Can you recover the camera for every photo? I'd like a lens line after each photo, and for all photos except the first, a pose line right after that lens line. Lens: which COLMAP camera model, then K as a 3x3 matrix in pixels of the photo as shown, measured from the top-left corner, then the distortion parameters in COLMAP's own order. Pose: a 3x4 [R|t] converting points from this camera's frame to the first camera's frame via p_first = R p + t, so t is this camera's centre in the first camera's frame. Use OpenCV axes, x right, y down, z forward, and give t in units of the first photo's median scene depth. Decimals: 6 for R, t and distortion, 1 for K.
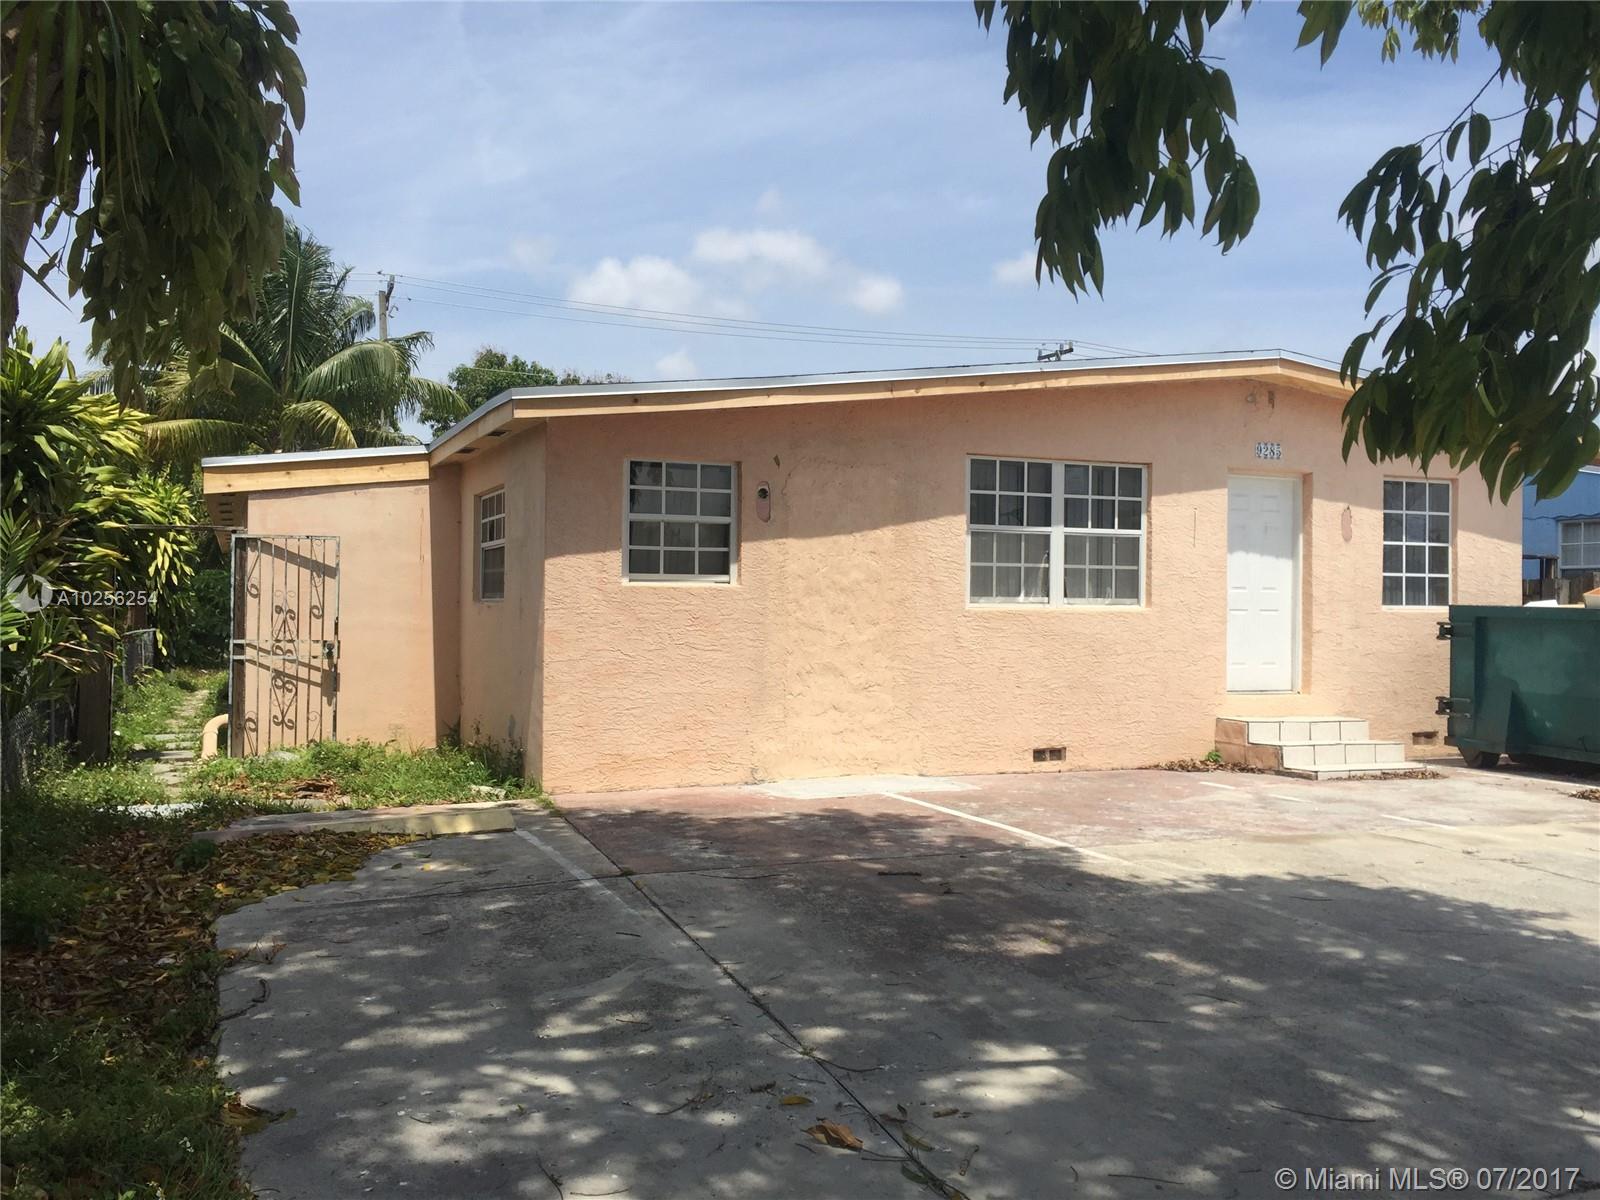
lens RADIAL K [[1347.2, 0, 800.0], [0, 1347.2, 600.0], [0, 0, 1]] dist [0.047516, -0.010161]
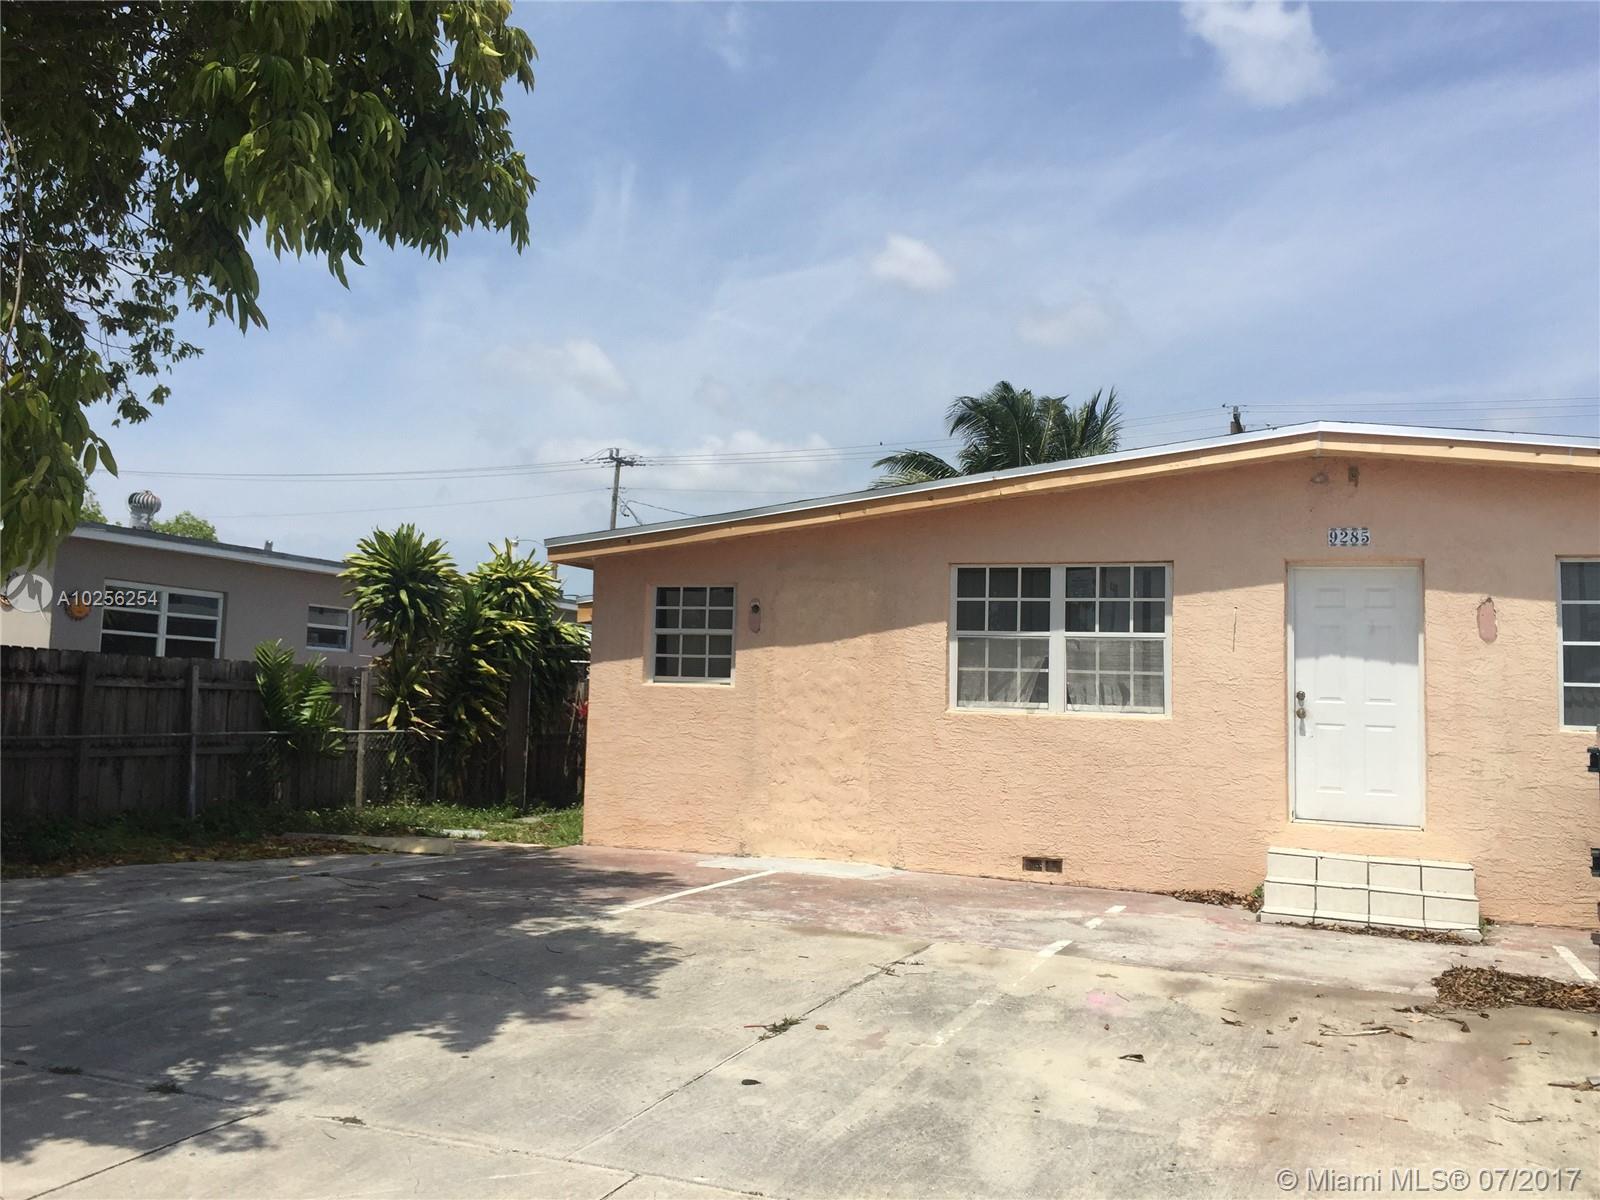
lens RADIAL K [[1347.2, 0, 800.0], [0, 1347.2, 600.0], [0, 0, 1]] dist [0.047516, -0.010161]
pose [[0.710714, -0.036047, -0.702557, 0.769664], [-0.021084, 0.997146, -0.072491, -0.001740], [0.703165, 0.066332, 0.707926, 0.176131]]
